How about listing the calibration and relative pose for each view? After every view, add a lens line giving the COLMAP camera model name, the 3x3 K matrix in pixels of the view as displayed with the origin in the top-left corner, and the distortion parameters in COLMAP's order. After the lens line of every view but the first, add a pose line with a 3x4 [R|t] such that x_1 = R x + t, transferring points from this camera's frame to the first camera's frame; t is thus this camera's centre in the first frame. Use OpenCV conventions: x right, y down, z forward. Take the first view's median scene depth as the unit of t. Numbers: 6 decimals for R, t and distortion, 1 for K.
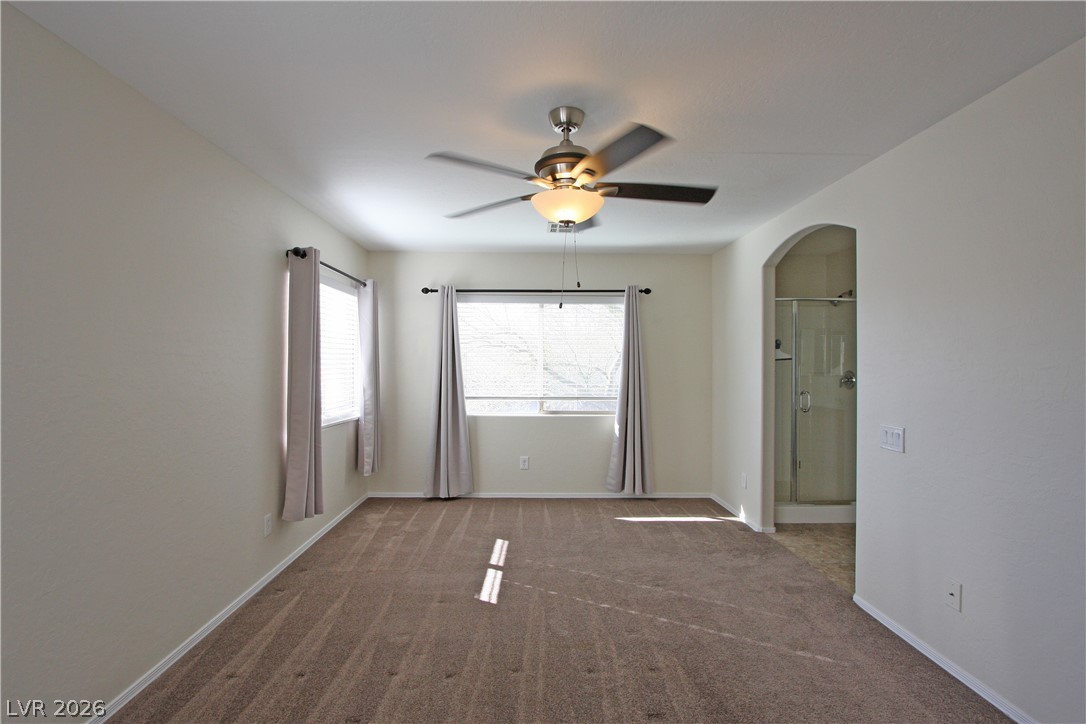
lens RADIAL K [[505.1, 0, 544.1], [0, 505.1, 359.5], [0, 0, 1]] dist [-0.014919, 0.002807]
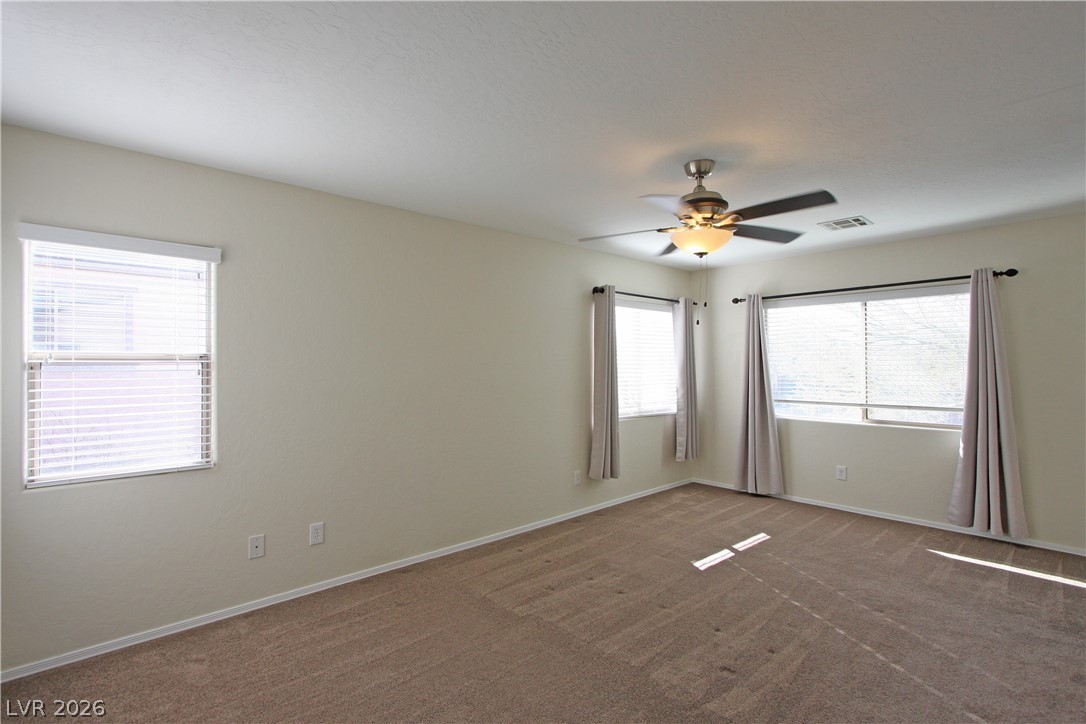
lens RADIAL K [[505.1, 0, 538.2], [0, 505.1, 362.0], [0, 0, 1]] dist [-0.014919, 0.002807]
pose [[0.659939, -0.009341, -0.751261, 0.349433], [0.010544, 0.999939, -0.003171, -0.005982], [0.751245, -0.005829, 0.659998, -0.047928]]
